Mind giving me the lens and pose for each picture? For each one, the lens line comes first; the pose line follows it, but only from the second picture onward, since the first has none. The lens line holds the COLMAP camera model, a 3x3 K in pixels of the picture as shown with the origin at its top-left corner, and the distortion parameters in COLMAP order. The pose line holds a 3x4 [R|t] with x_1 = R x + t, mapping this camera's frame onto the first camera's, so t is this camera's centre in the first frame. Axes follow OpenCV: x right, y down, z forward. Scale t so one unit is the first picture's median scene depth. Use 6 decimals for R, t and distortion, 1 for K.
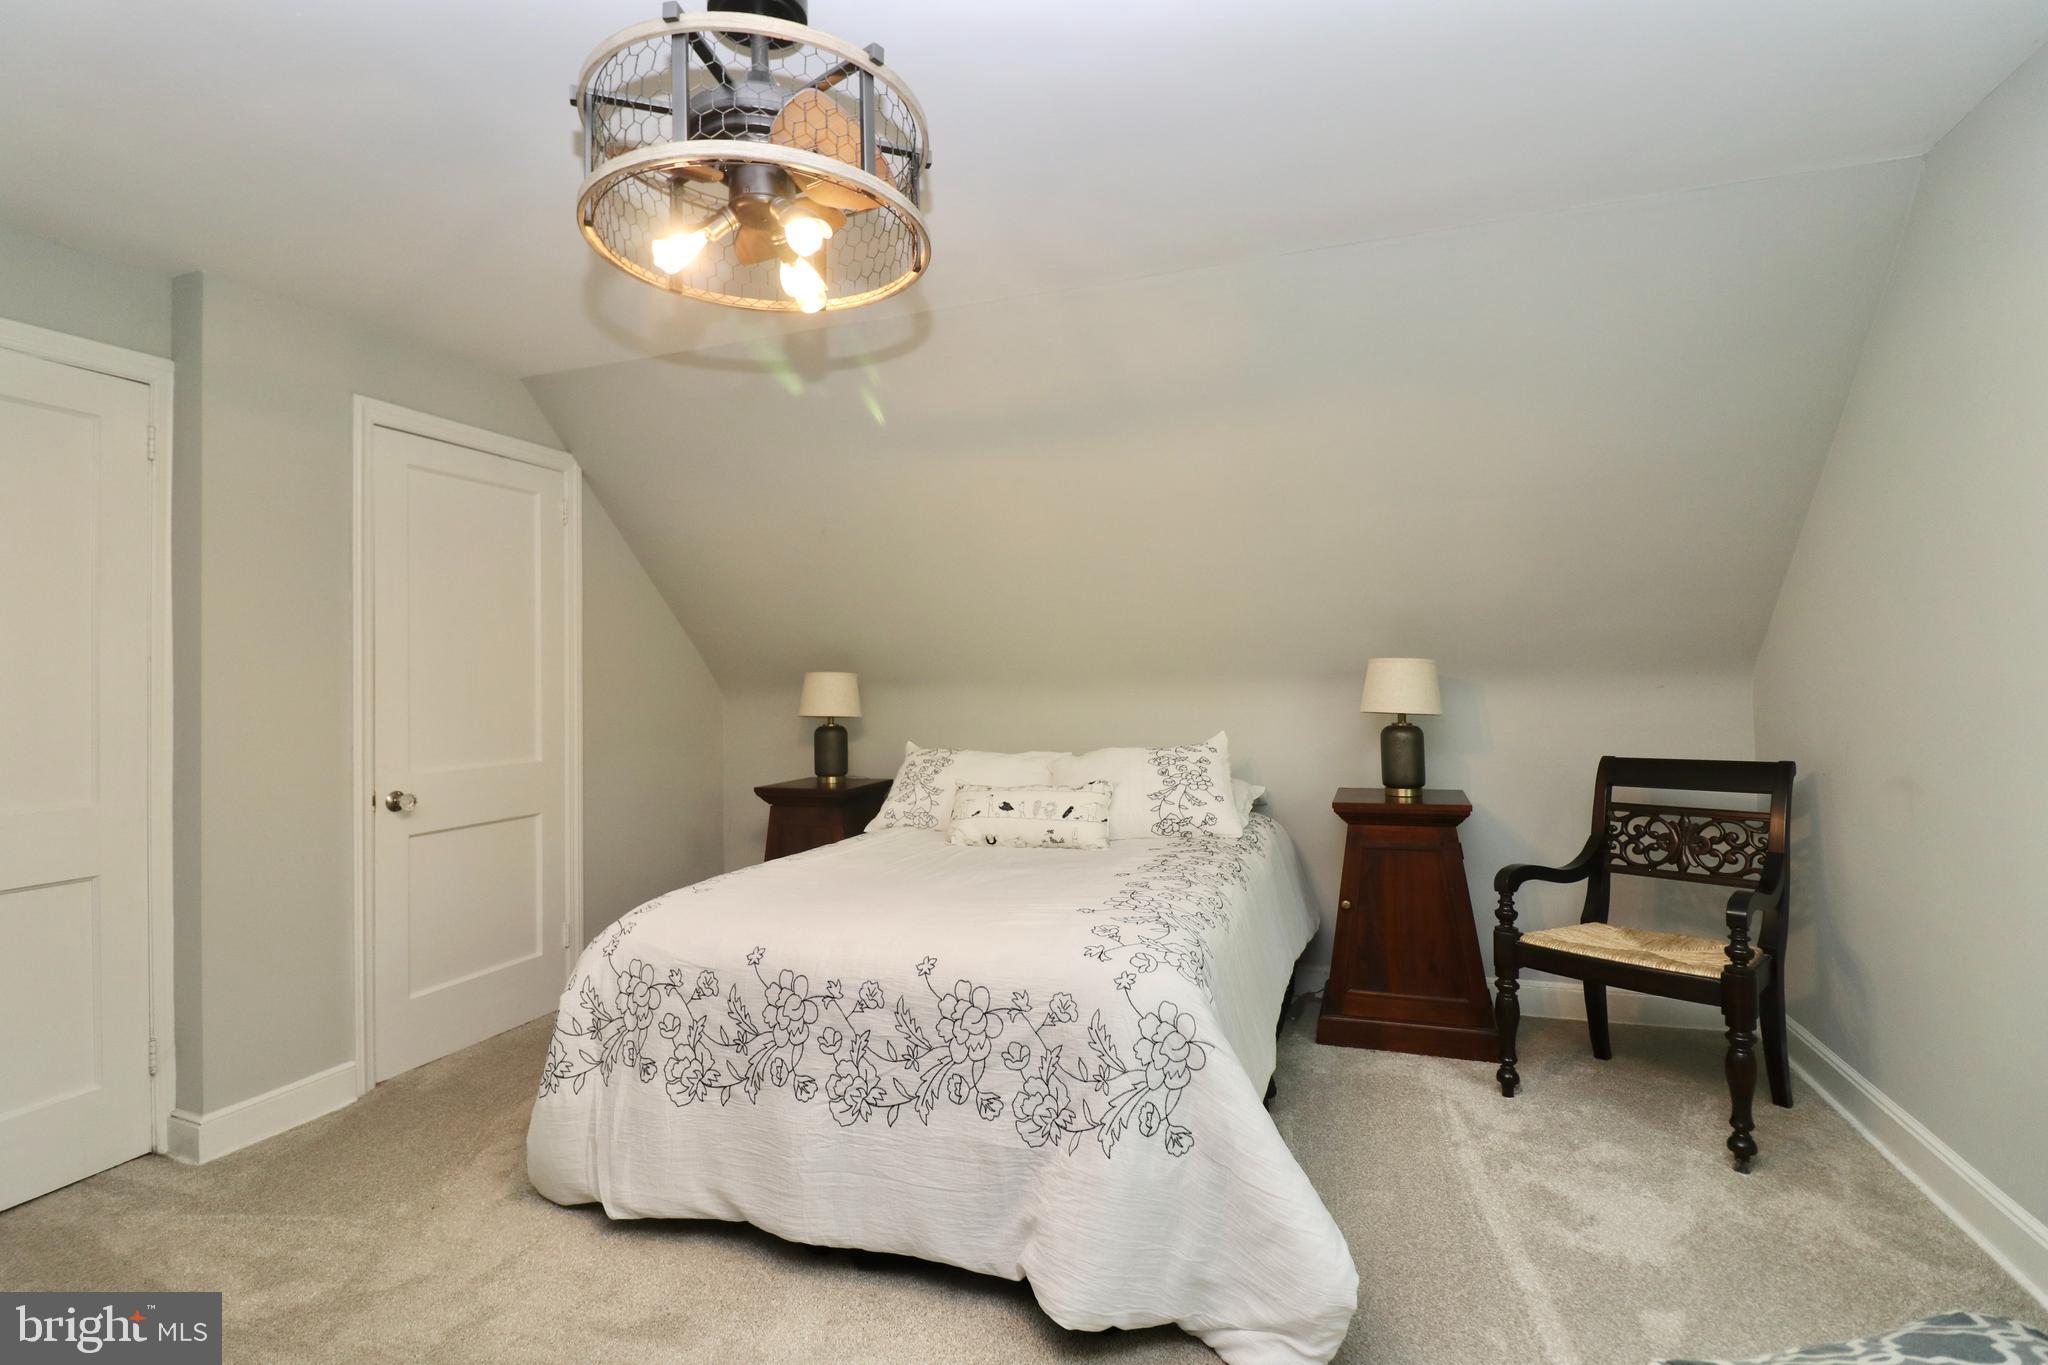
lens RADIAL K [[942.1, 0, 1026.9], [0, 942.1, 663.7], [0, 0, 1]] dist [-0.007870, -0.009564]
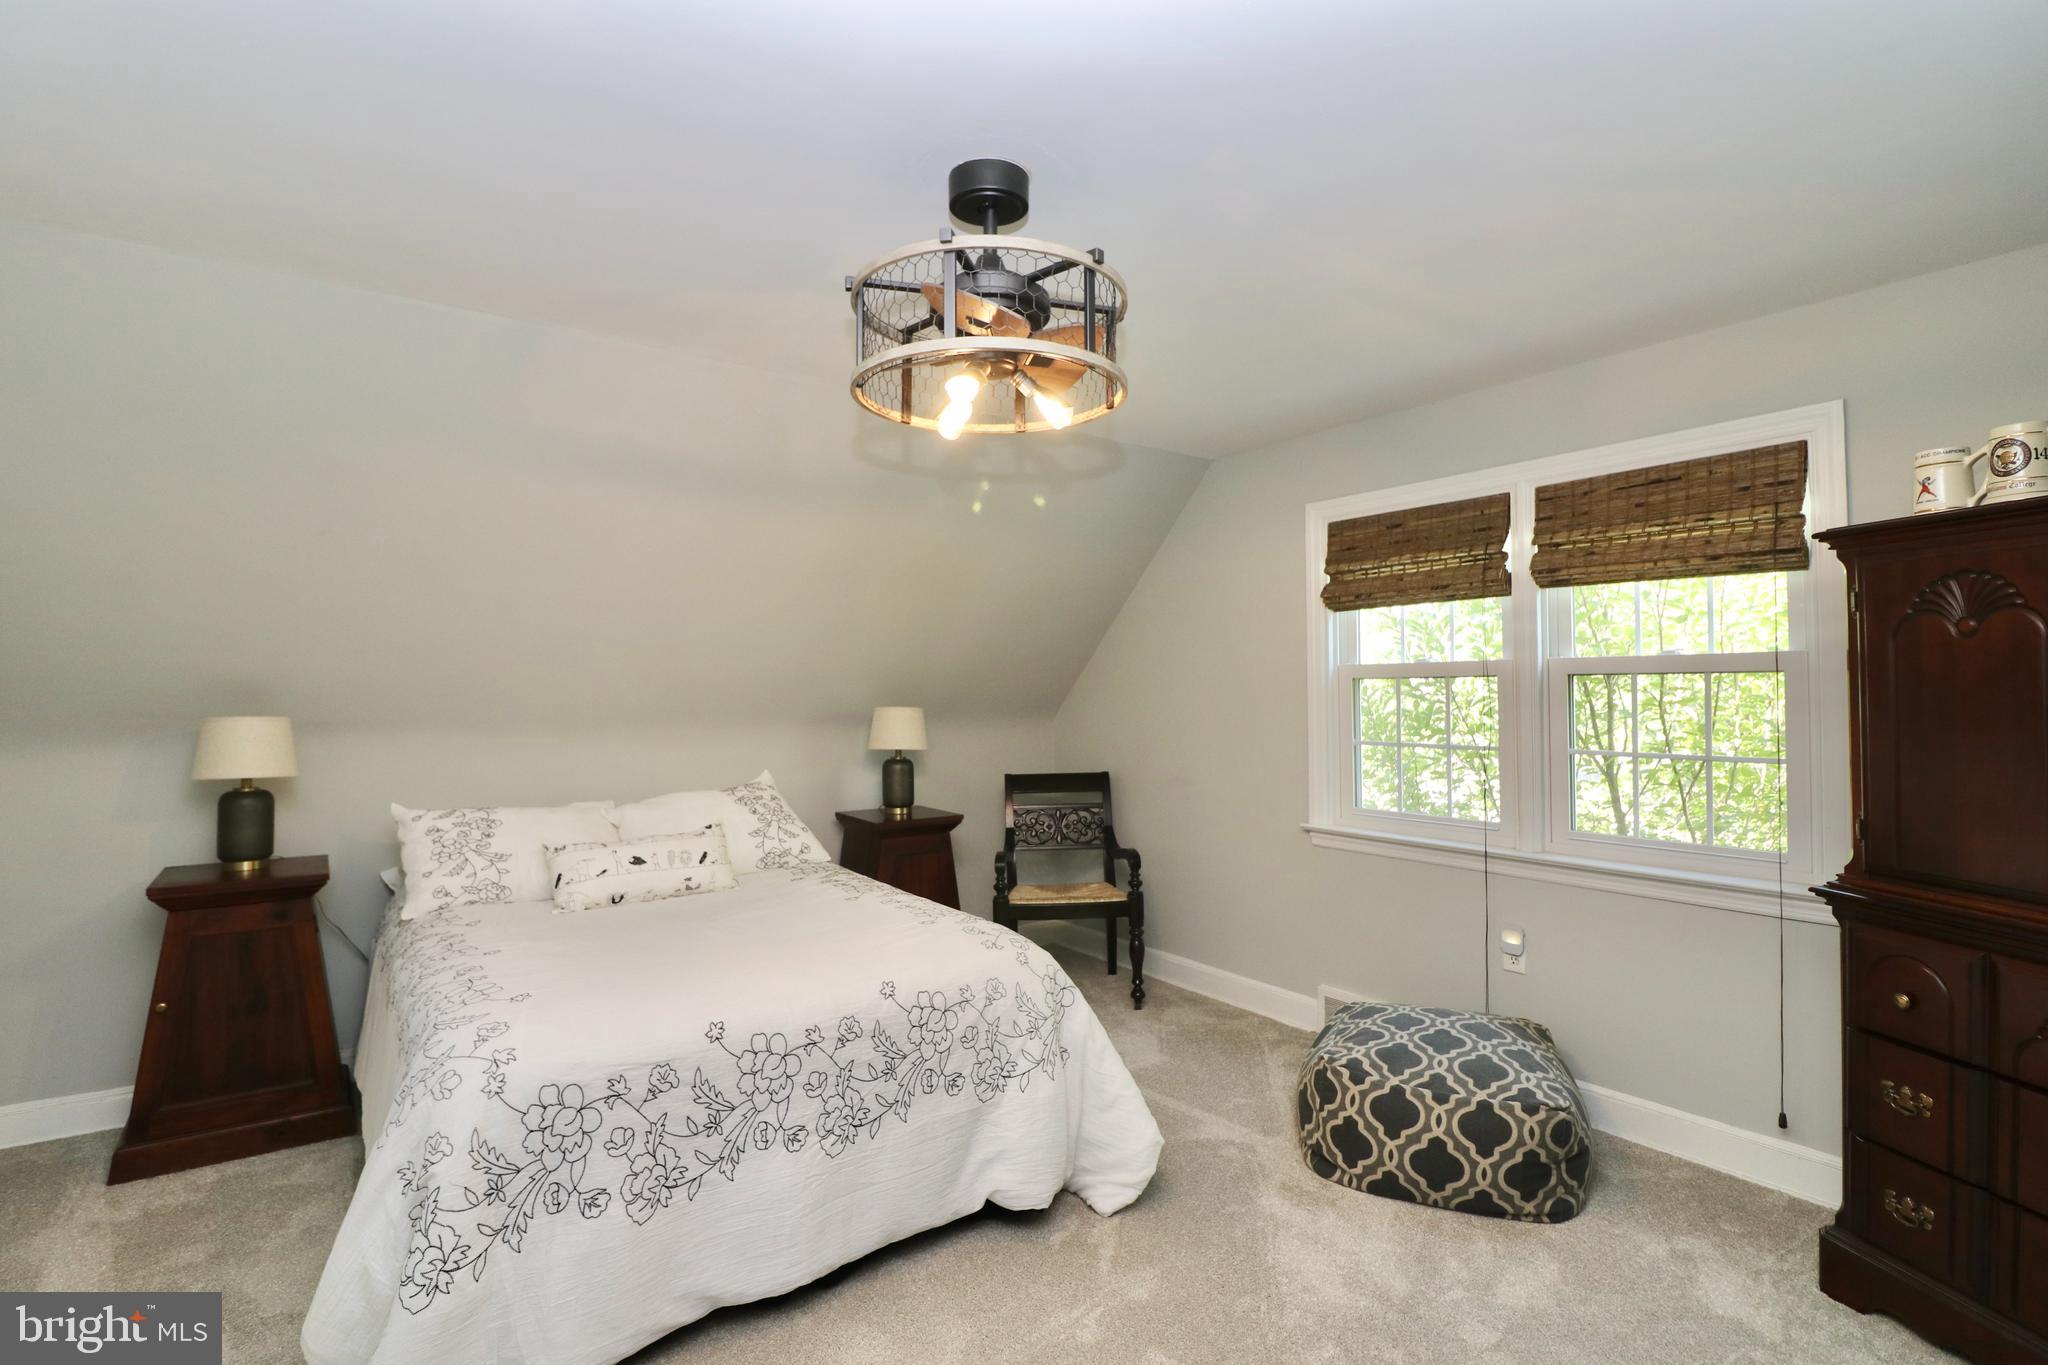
lens RADIAL K [[942.1, 0, 1017.1], [0, 942.1, 671.9], [0, 0, 1]] dist [-0.007870, -0.009564]
pose [[0.571993, 0.032473, 0.819616, -0.927336], [-0.020778, 0.999469, -0.025099, -0.040716], [-0.819996, -0.002673, 0.572364, 0.199196]]
